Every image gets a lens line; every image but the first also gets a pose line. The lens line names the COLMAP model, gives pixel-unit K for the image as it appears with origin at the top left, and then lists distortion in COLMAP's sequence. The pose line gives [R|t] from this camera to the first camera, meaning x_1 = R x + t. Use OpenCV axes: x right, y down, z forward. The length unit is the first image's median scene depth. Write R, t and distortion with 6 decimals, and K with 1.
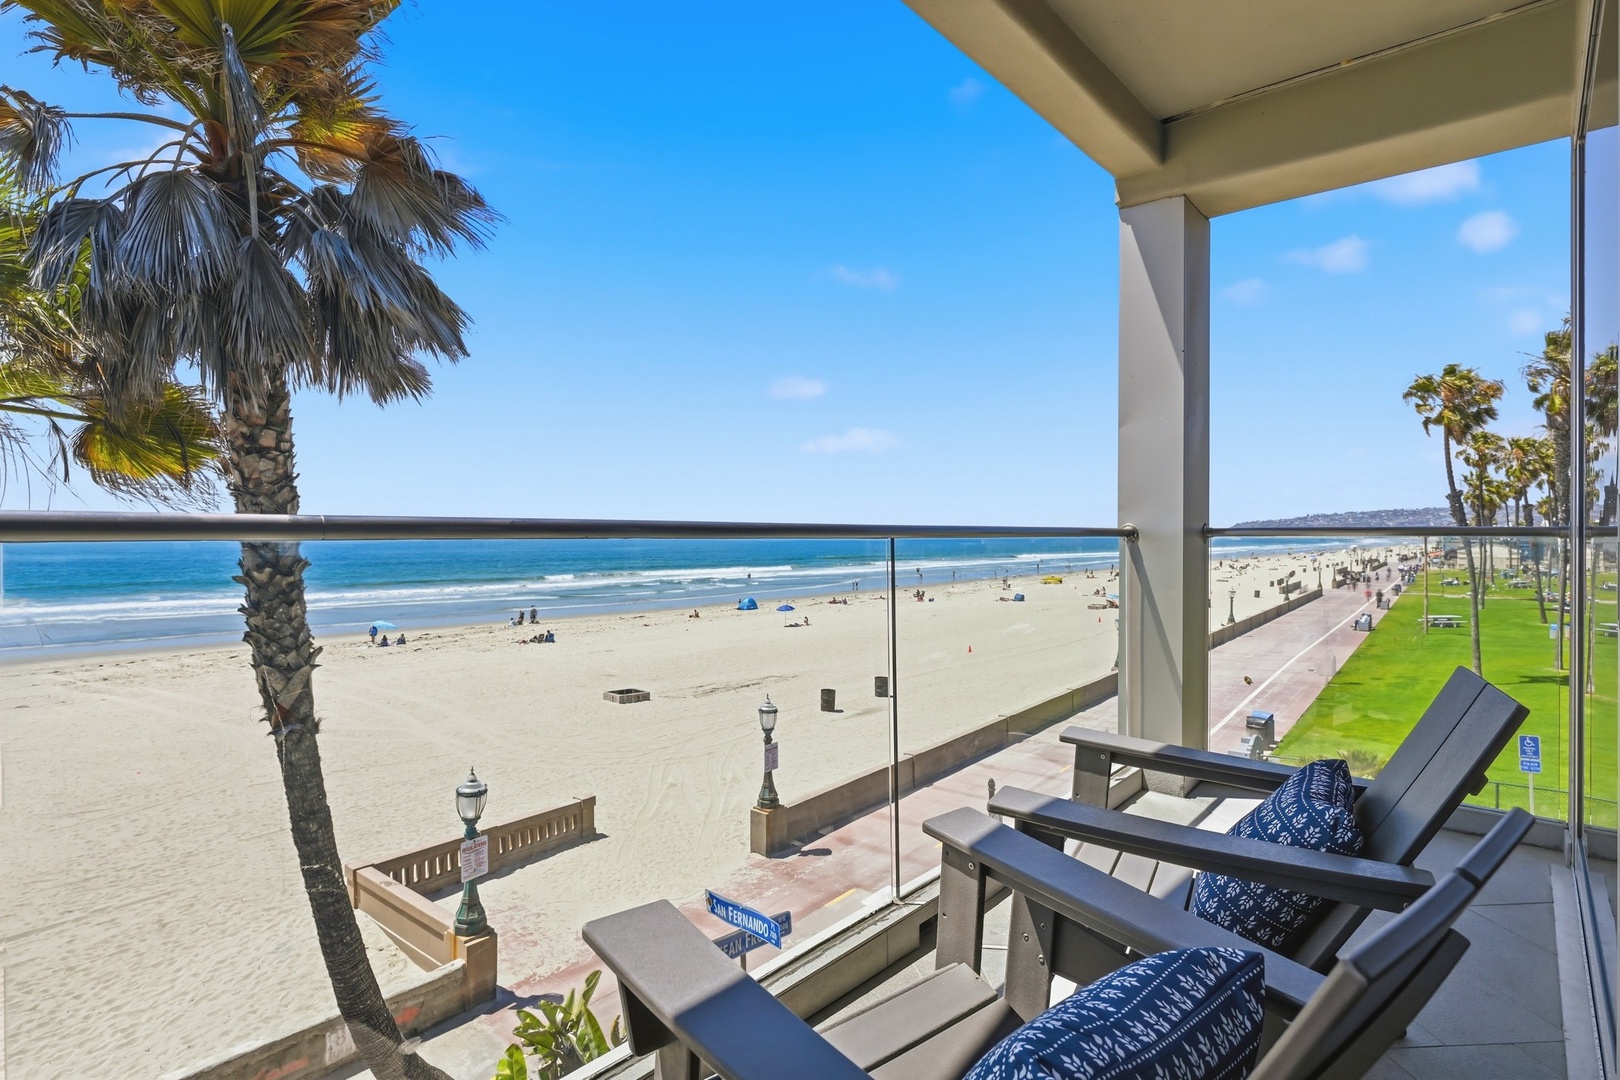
lens RADIAL K [[800.6, 0, 810.0], [0, 800.6, 540.0], [0, 0, 1]] dist [0.027779, 0.000480]
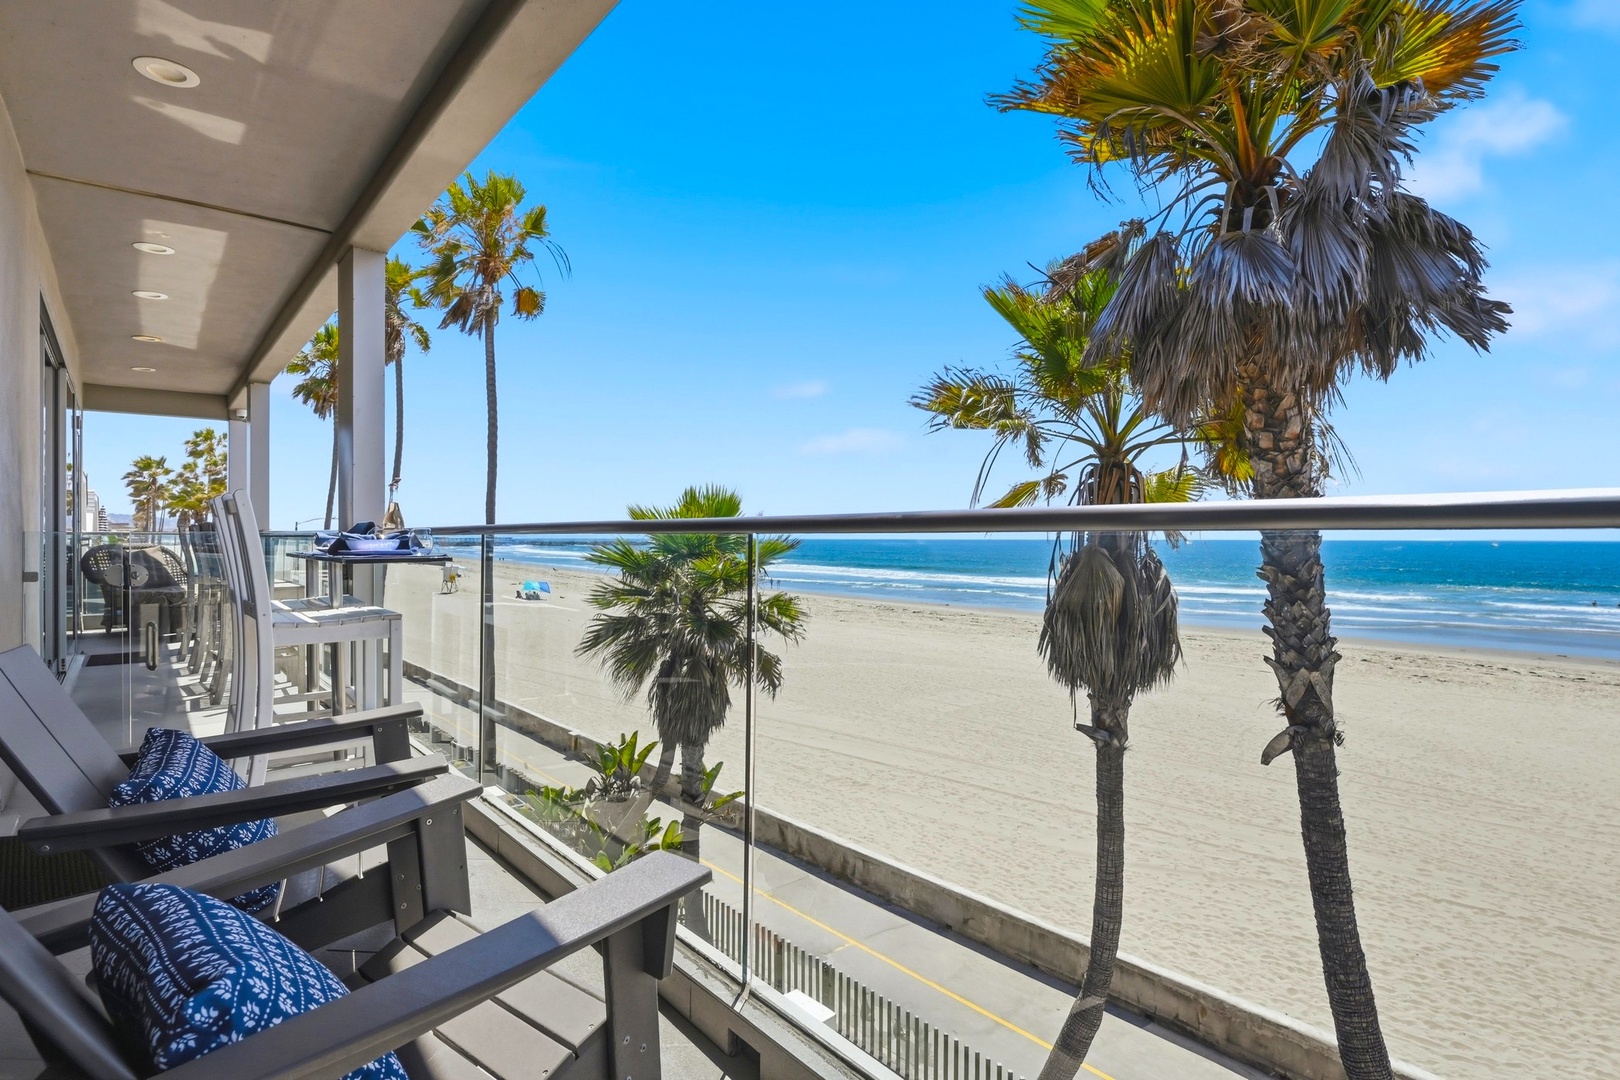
lens RADIAL K [[845.6, 0, 810.0], [0, 845.6, 540.0], [0, 0, 1]] dist [0.000478, 0.000258]
pose [[-0.117578, 0.005270, -0.993050, 0.460444], [-0.001595, 0.999984, 0.005496, -0.003224], [0.993062, 0.002230, -0.117567, 0.538263]]
